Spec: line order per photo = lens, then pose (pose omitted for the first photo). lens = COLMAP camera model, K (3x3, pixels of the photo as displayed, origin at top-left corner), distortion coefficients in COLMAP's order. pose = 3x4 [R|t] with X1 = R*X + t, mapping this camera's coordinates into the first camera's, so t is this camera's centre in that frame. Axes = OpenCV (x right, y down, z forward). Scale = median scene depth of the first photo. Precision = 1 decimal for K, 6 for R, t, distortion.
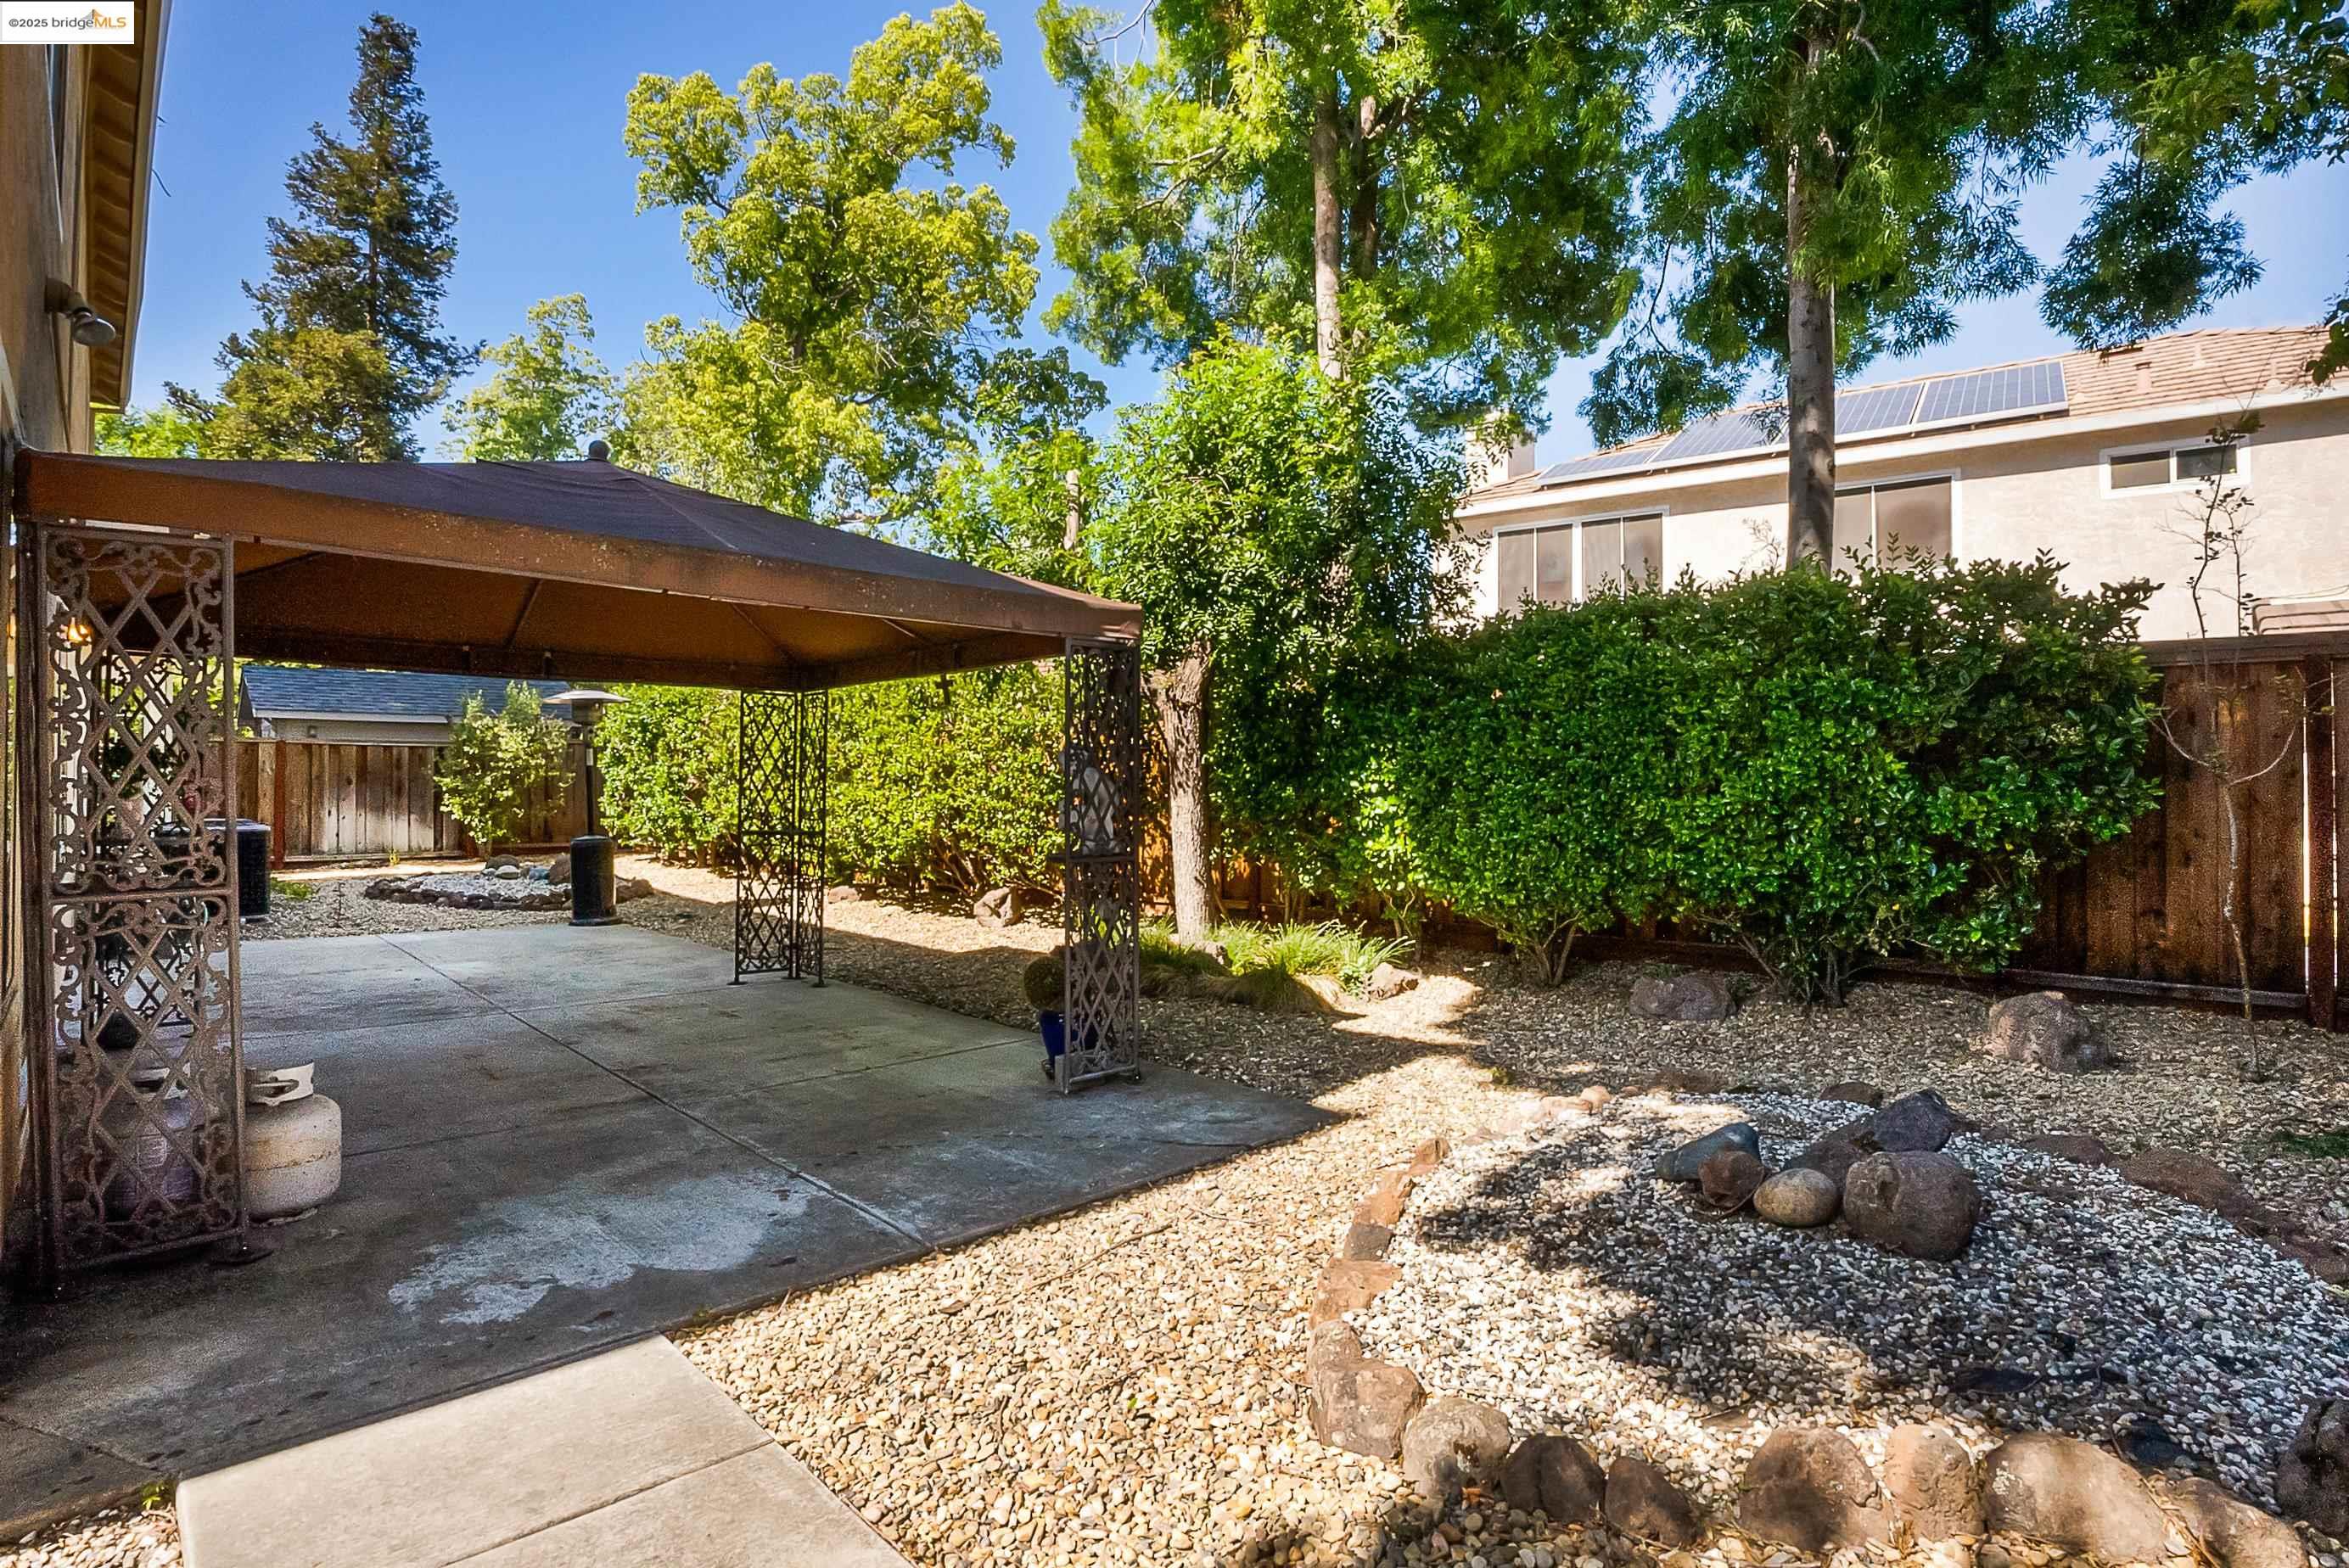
lens RADIAL K [[1154.6, 0, 1174.5], [0, 1154.6, 784.0], [0, 0, 1]] dist [-0.024250, 0.000206]
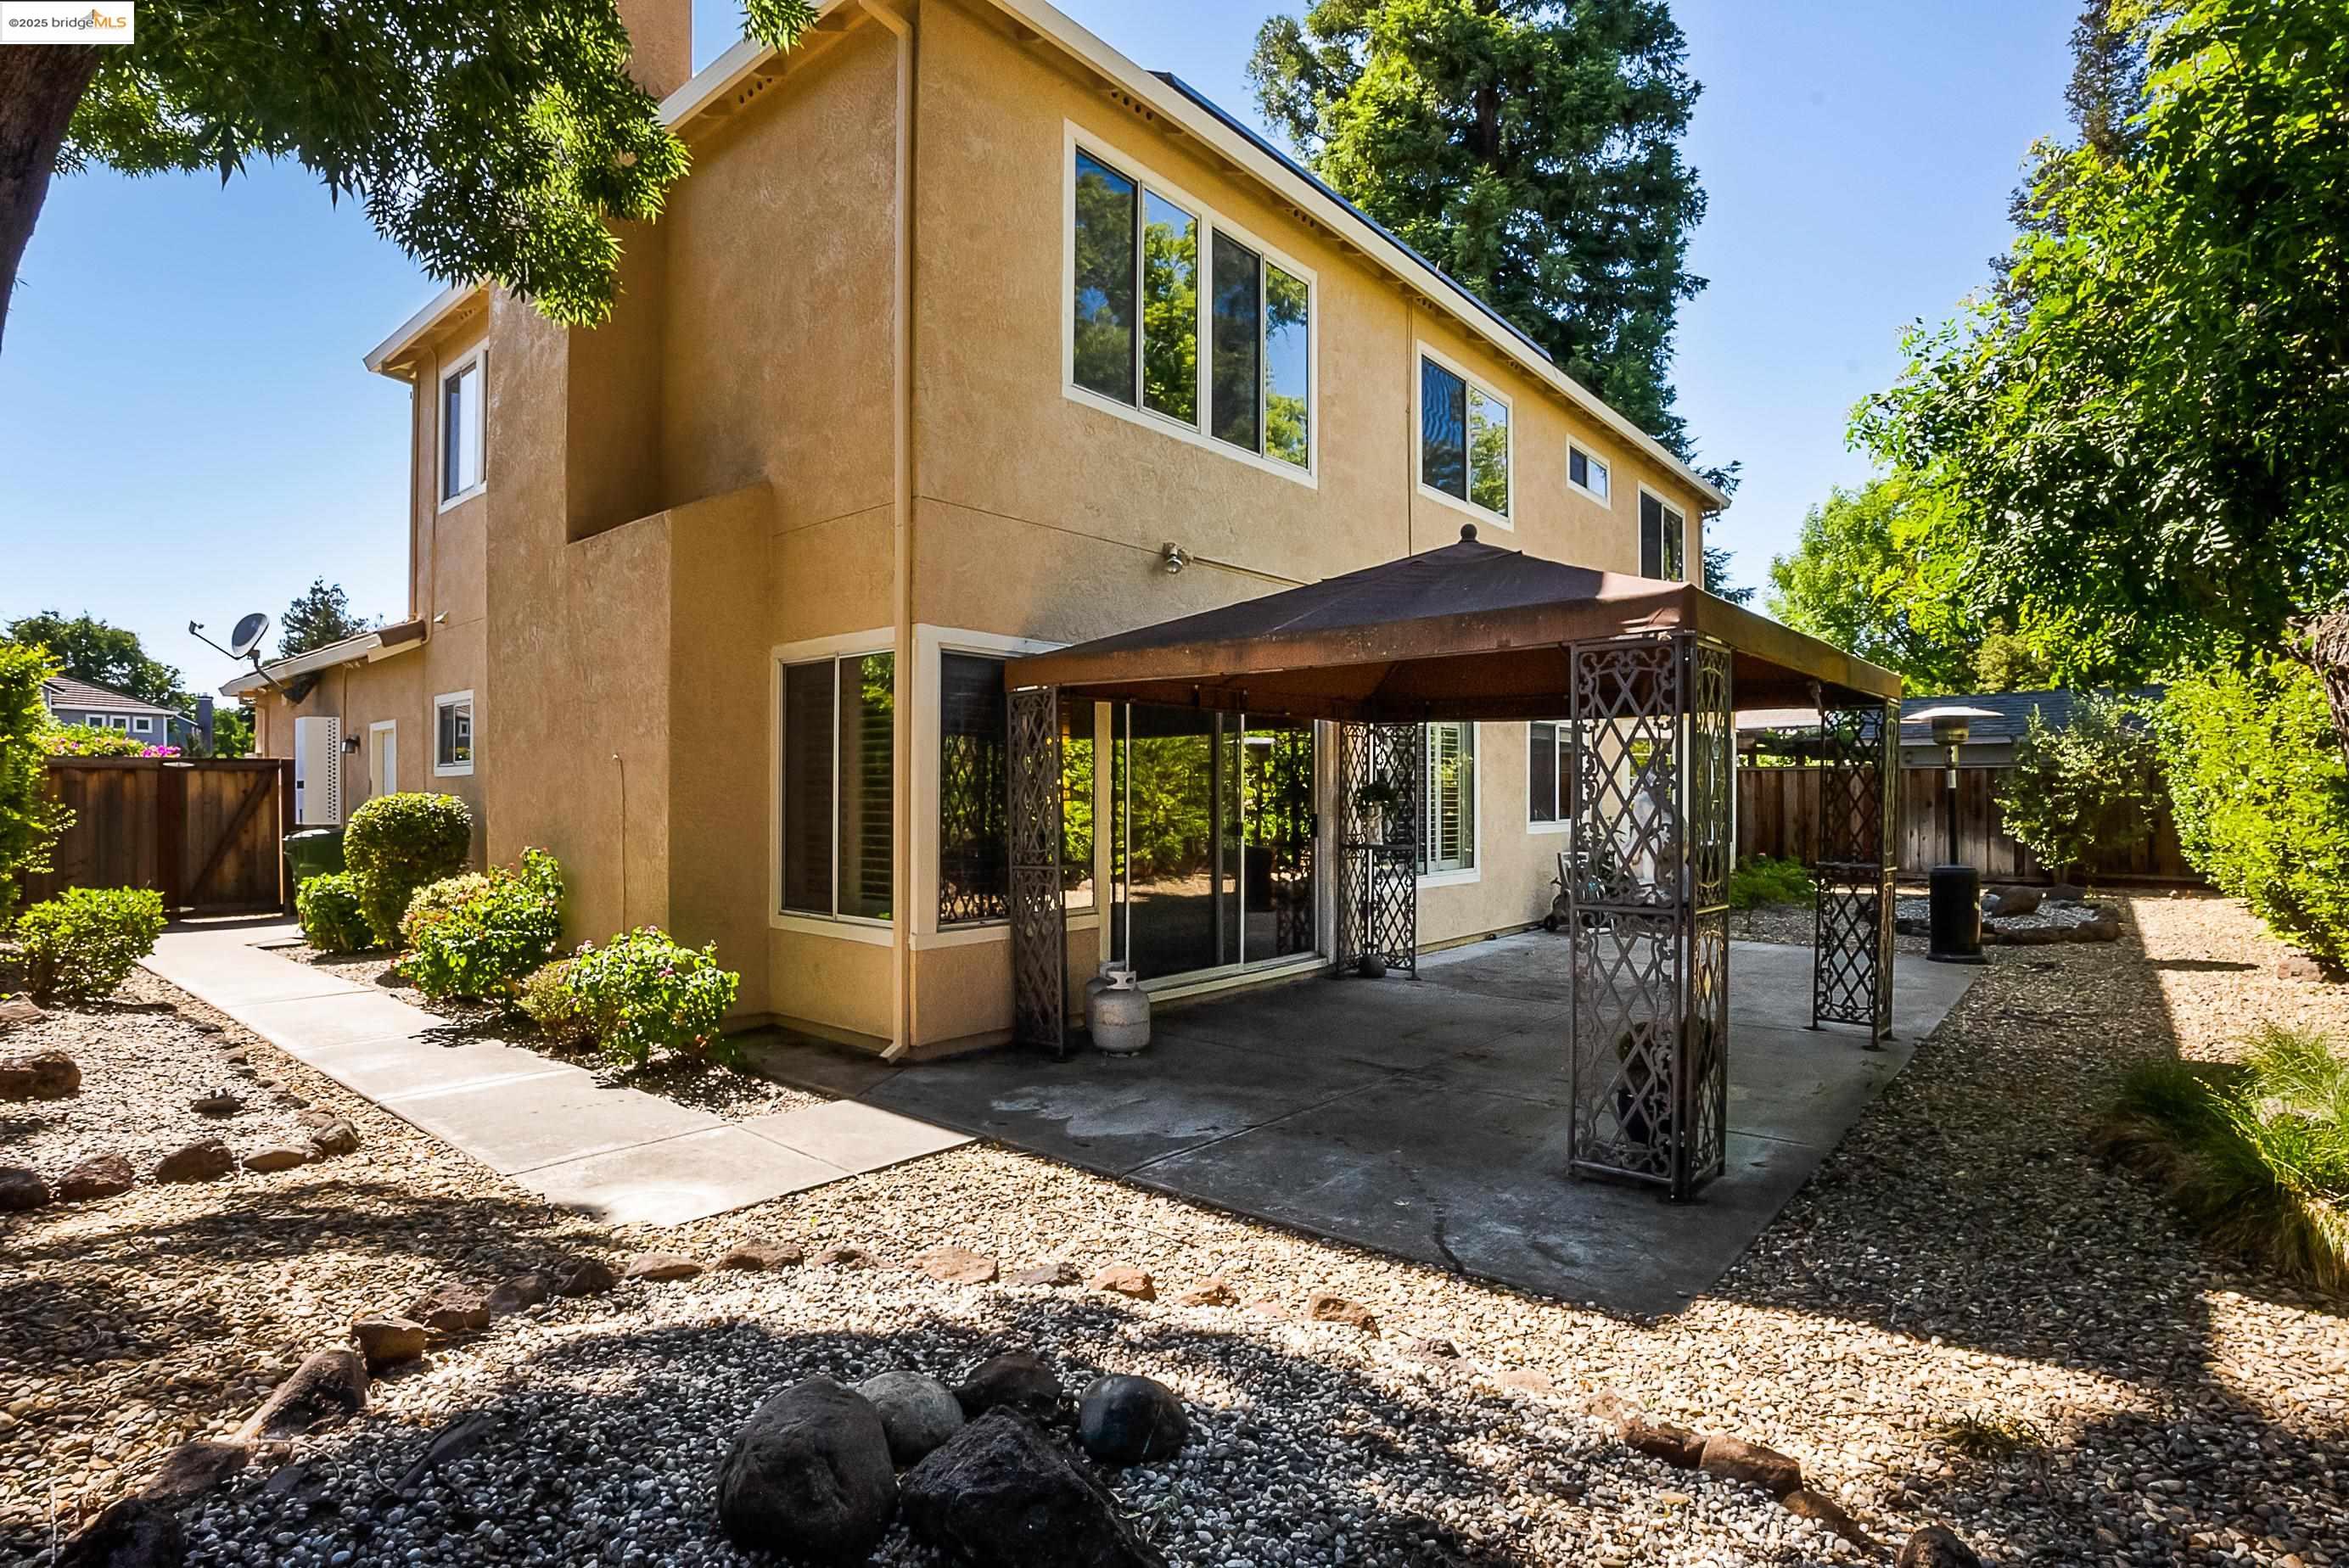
lens RADIAL K [[1169.0, 0, 1172.1], [0, 1169.0, 802.5], [0, 0, 1]] dist [-0.029955, 0.001521]
pose [[0.115909, 0.000072, -0.993260, 0.769248], [-0.000997, 1.000000, -0.000044, -0.007524], [0.993259, 0.000995, 0.115909, 0.646364]]
